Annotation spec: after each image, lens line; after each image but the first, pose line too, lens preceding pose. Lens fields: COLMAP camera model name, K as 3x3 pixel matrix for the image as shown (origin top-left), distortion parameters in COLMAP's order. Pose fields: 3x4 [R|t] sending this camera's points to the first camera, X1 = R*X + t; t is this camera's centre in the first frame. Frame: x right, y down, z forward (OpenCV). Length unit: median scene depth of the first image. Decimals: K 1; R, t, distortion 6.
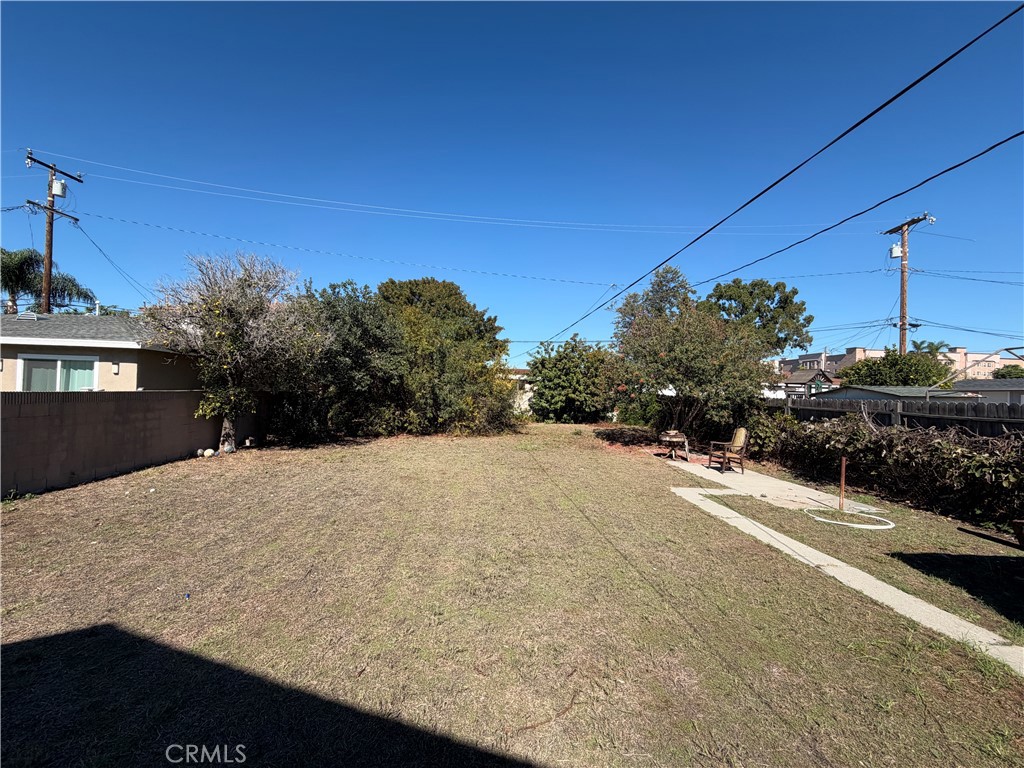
lens RADIAL K [[407.7, 0, 510.0], [0, 407.7, 384.8], [0, 0, 1]] dist [-0.001346, -0.000048]
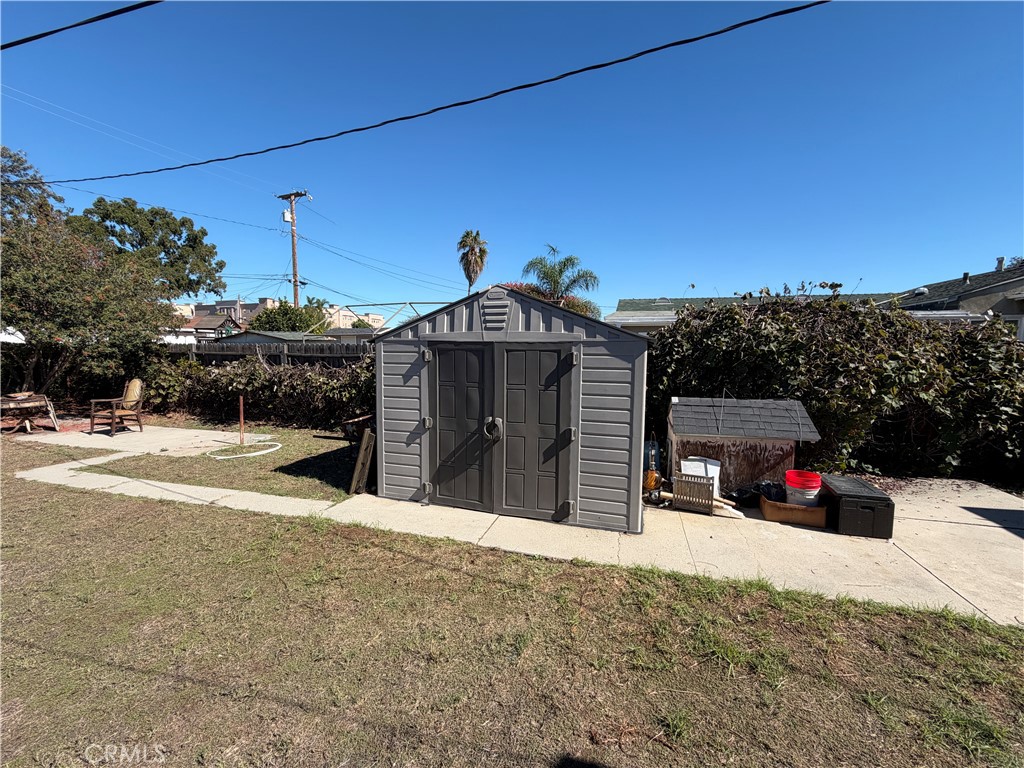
lens RADIAL K [[407.7, 0, 510.0], [0, 407.7, 384.8], [0, 0, 1]] dist [-0.001346, -0.000048]
pose [[0.330817, -0.110519, 0.937201, 0.023866], [-0.012281, 0.992530, 0.121379, 0.003908], [-0.943615, -0.051664, 0.326989, -0.017513]]
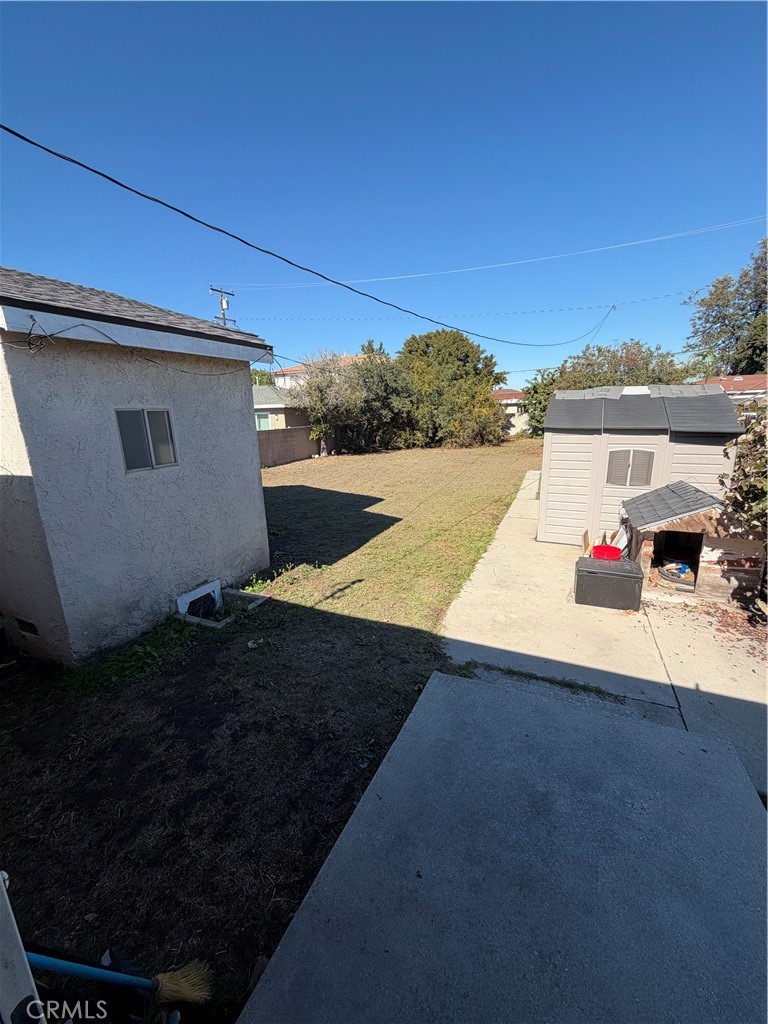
lens RADIAL K [[407.7, 0, 381.9], [0, 407.7, 509.3], [0, 0, 1]] dist [-0.001346, -0.000048]
pose [[0.892108, 0.047008, -0.449370, 0.420379], [0.064220, 0.971283, 0.229098, -0.022540], [0.447235, -0.233238, 0.863470, -0.591873]]
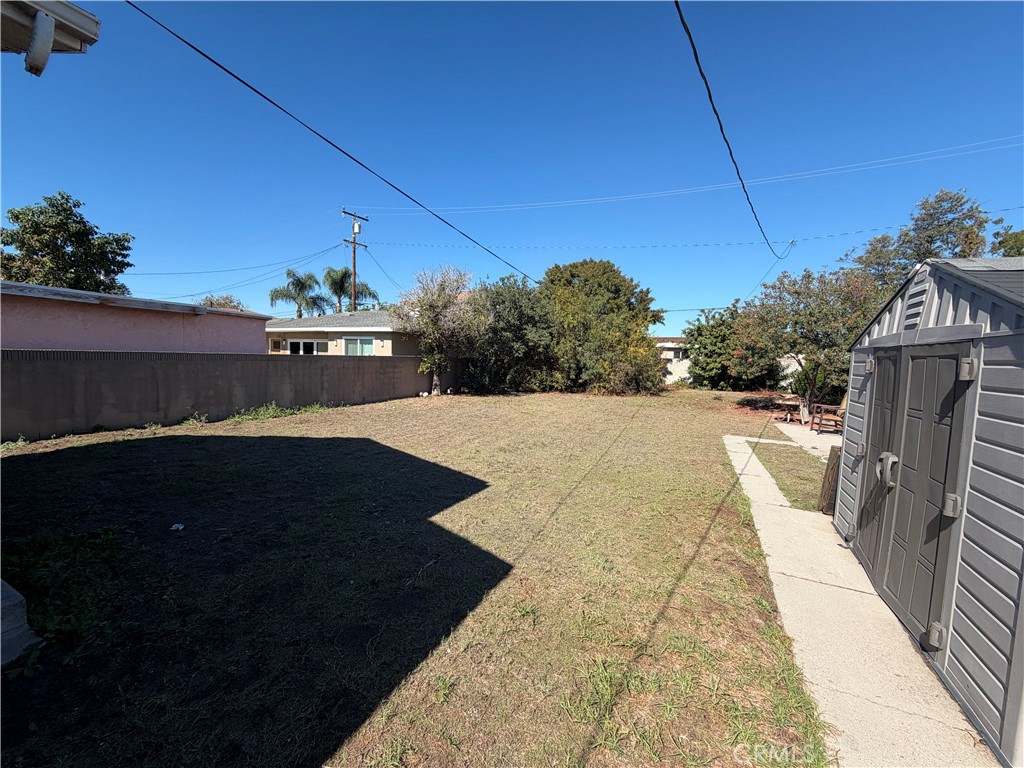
lens RADIAL K [[407.7, 0, 510.0], [0, 407.7, 384.8], [0, 0, 1]] dist [-0.001346, -0.000048]
pose [[0.880870, 0.027513, -0.472558, 0.266287], [0.005534, 0.997643, 0.068400, 0.015717], [0.473325, -0.062867, 0.878641, -0.218286]]
